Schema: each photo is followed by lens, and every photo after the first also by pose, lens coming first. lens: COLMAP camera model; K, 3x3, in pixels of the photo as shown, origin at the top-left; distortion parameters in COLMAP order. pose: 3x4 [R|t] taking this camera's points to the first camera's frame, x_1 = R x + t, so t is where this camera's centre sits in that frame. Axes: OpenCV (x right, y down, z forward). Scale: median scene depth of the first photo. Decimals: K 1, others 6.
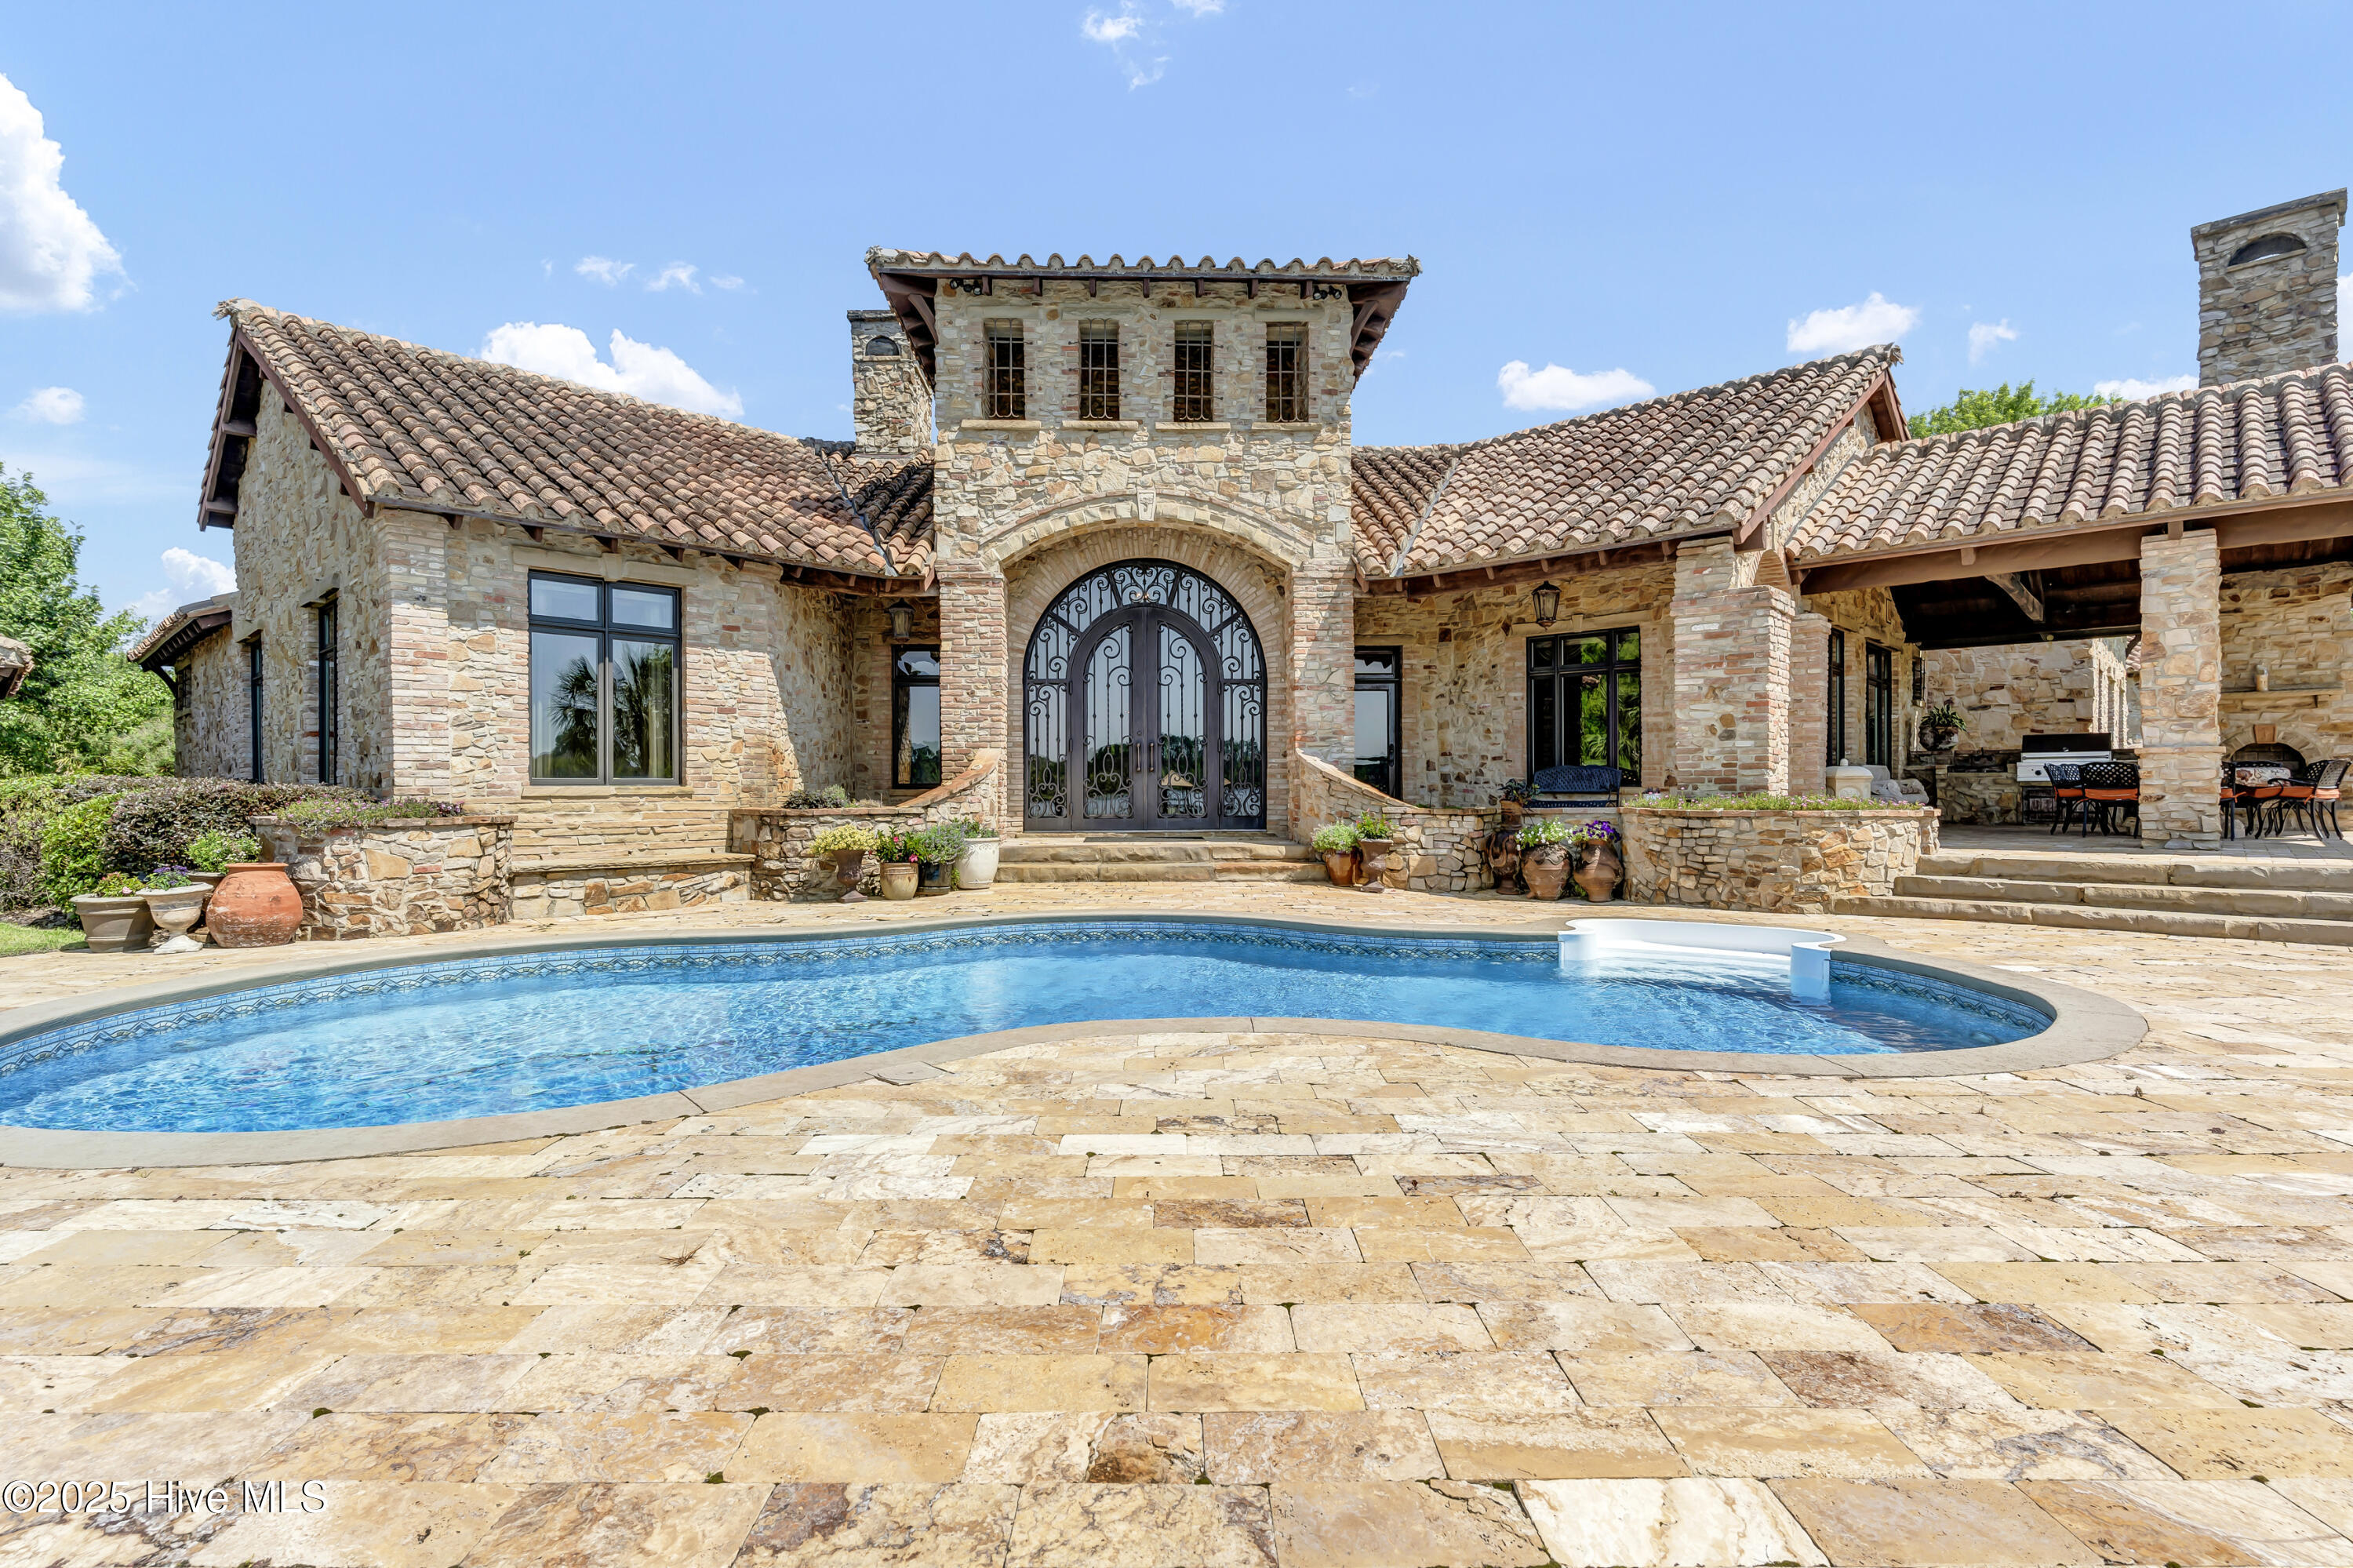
lens RADIAL K [[1126.3, 0, 1180.6], [0, 1126.3, 798.9], [0, 0, 1]] dist [0.000130, 0.000625]
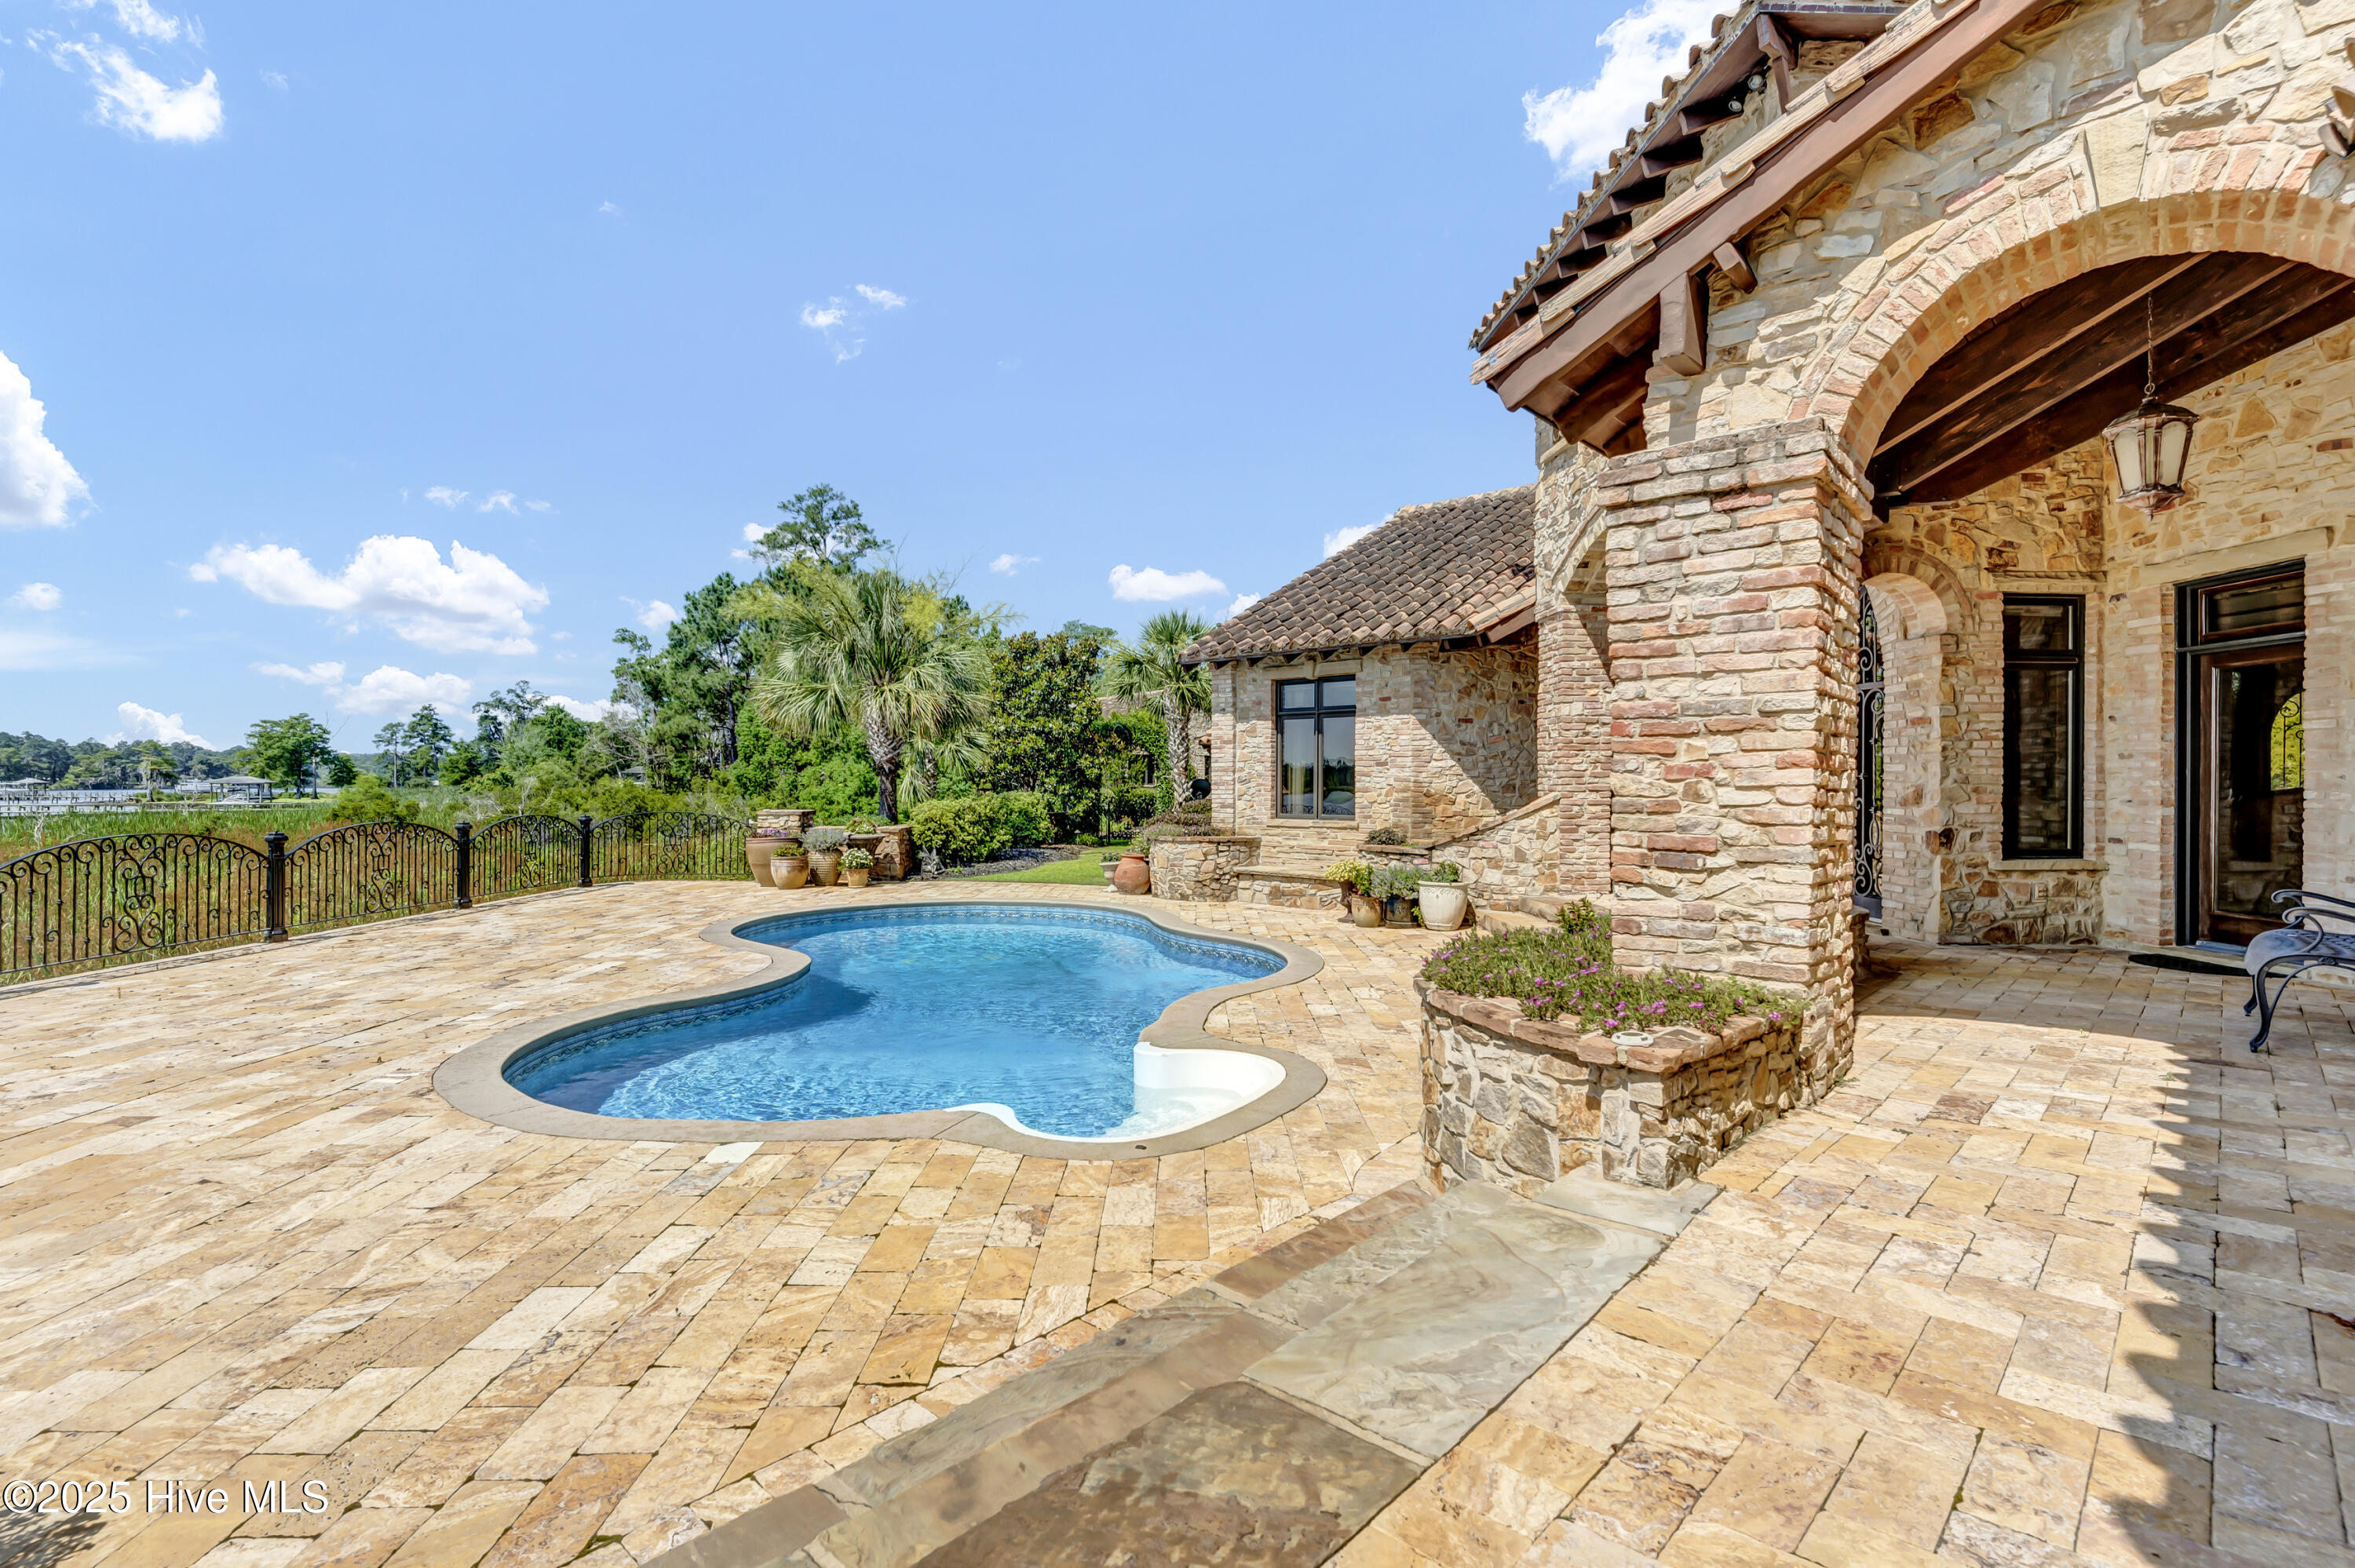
lens RADIAL K [[1145.5, 0, 1177.5], [0, 1145.5, 784.0], [0, 0, 1]] dist [0.000062, 0.000390]
pose [[-0.000744, 0.005480, -0.999985, 0.810391], [-0.014089, 0.999886, 0.005490, -0.053254], [0.999900, 0.014093, -0.000667, 0.690788]]
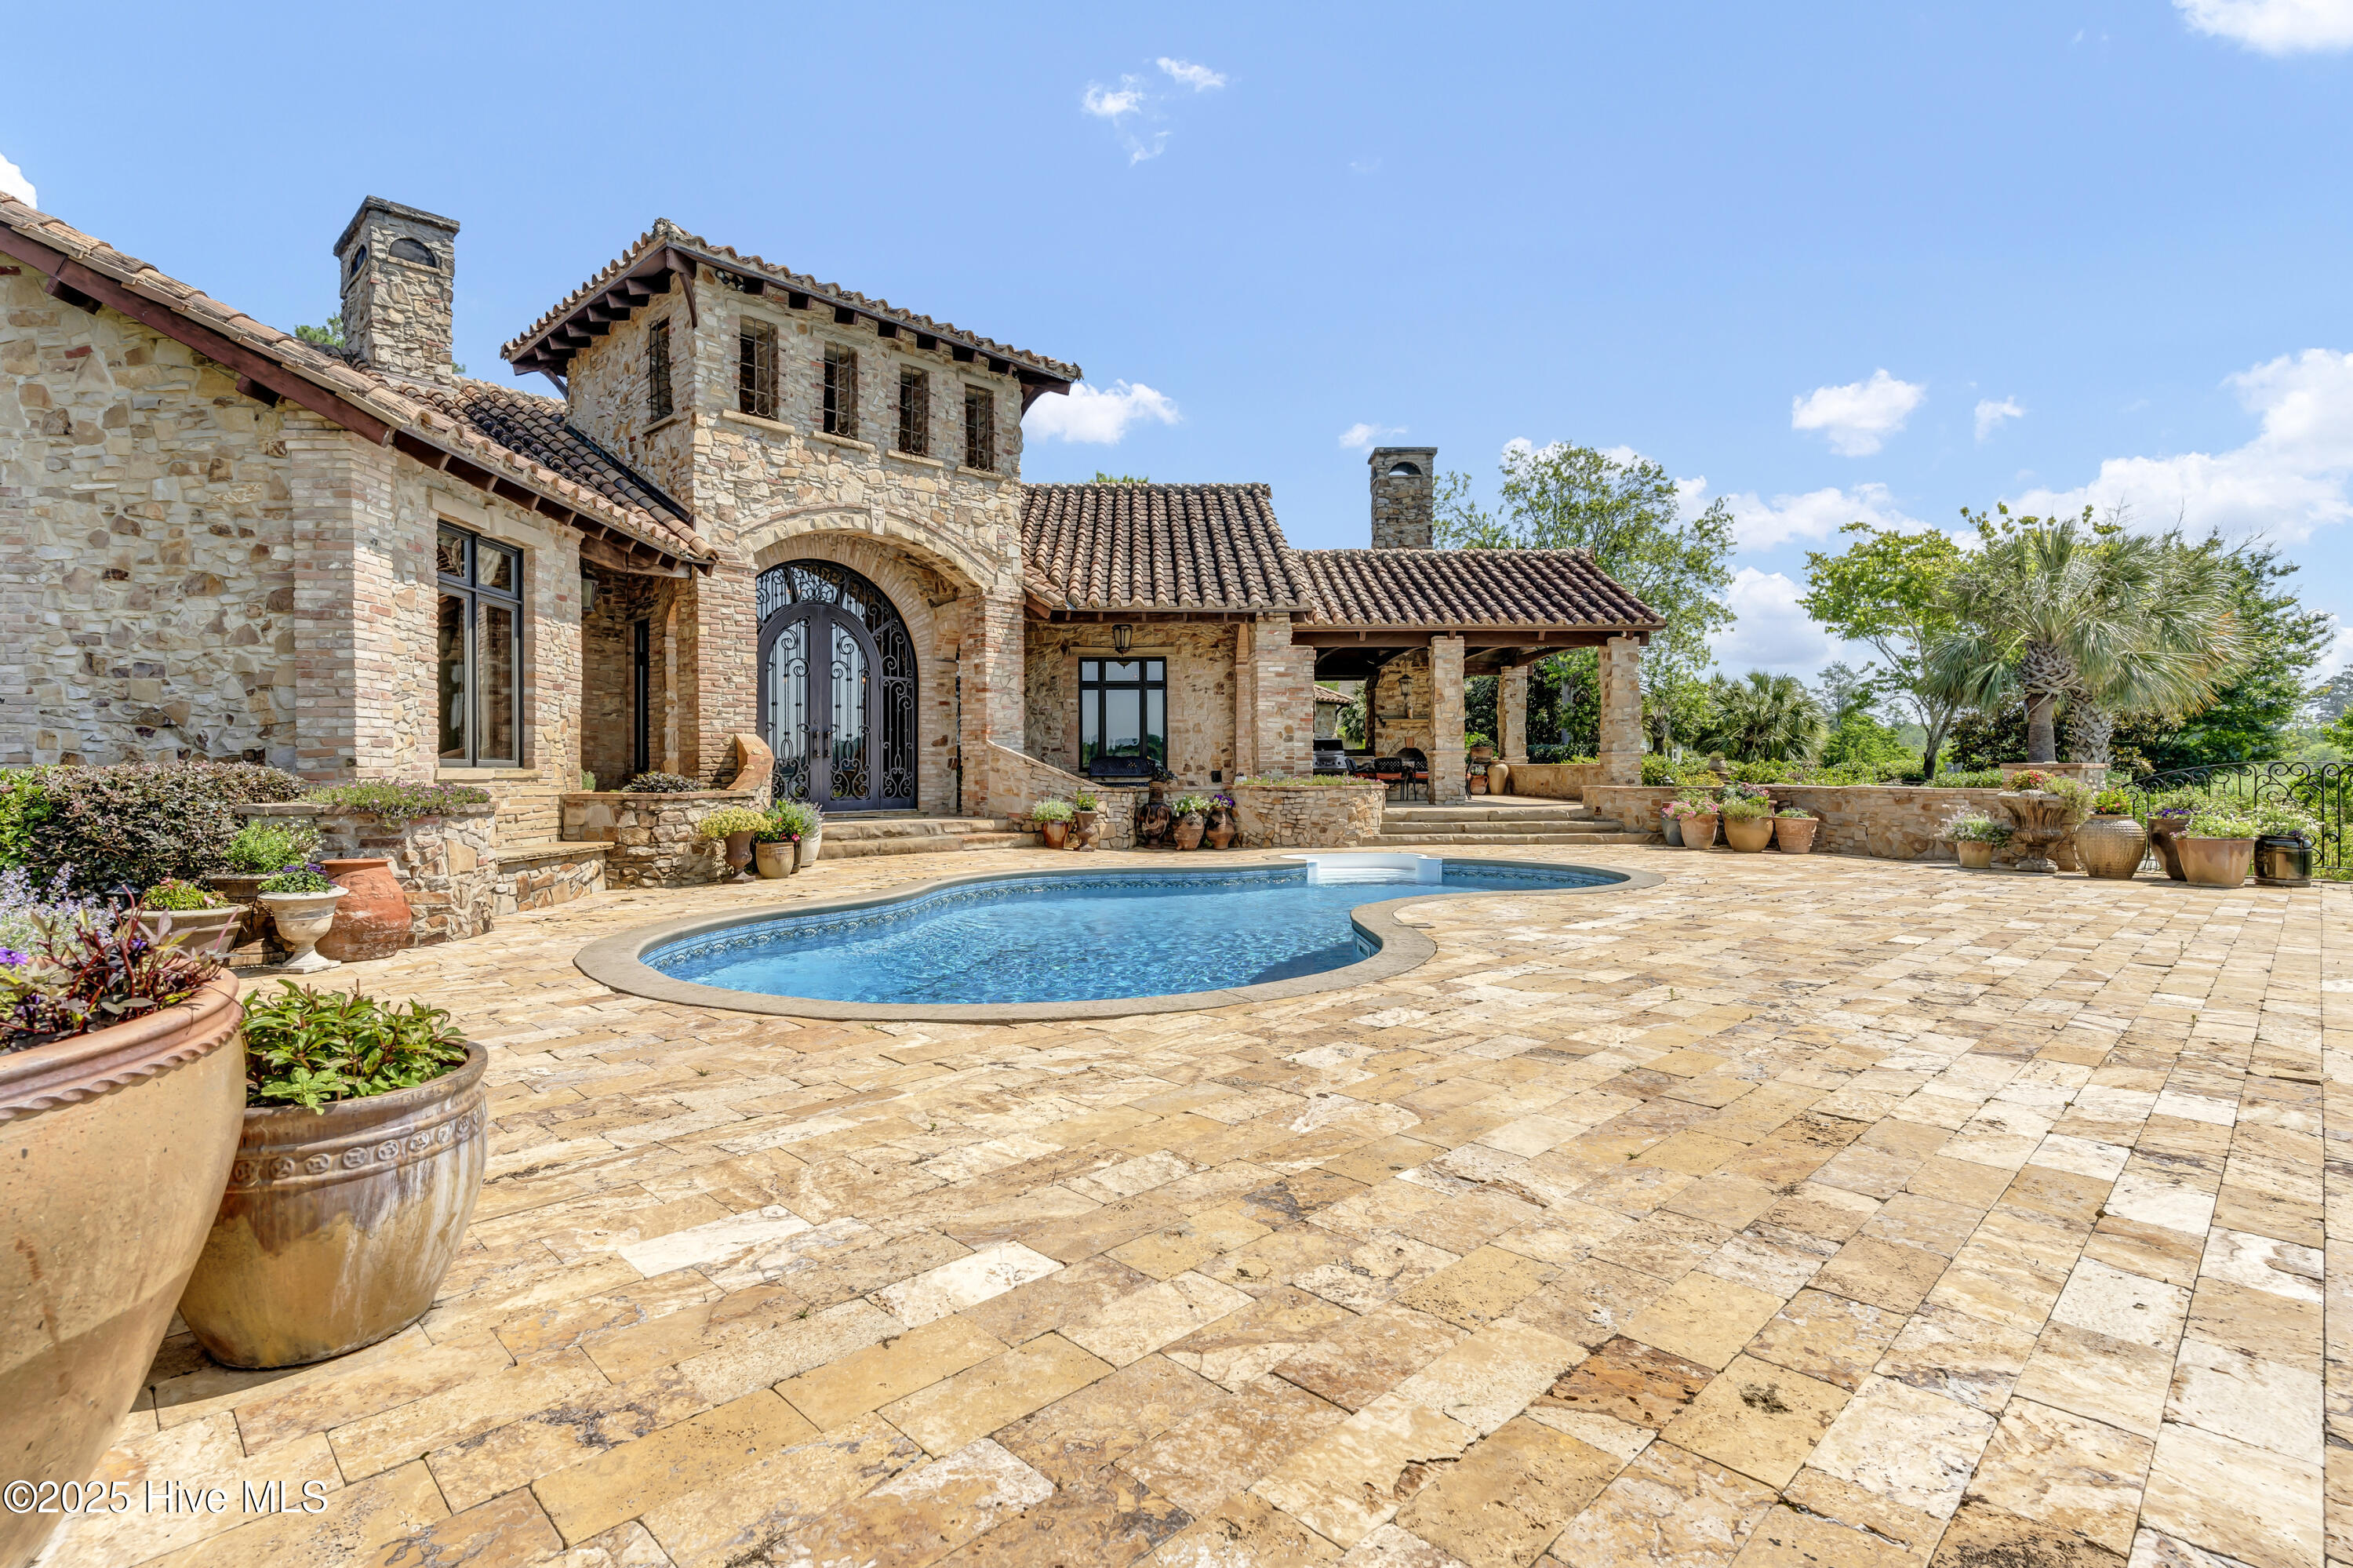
lens RADIAL K [[1144.7, 0, 1176.5], [0, 1144.7, 784.0], [0, 0, 1]] dist [0.000062, 0.000390]
pose [[0.705333, -0.005975, 0.708851, -0.635274], [0.008755, 0.999962, -0.000282, 0.004847], [-0.708822, 0.006405, 0.705359, -0.013842]]
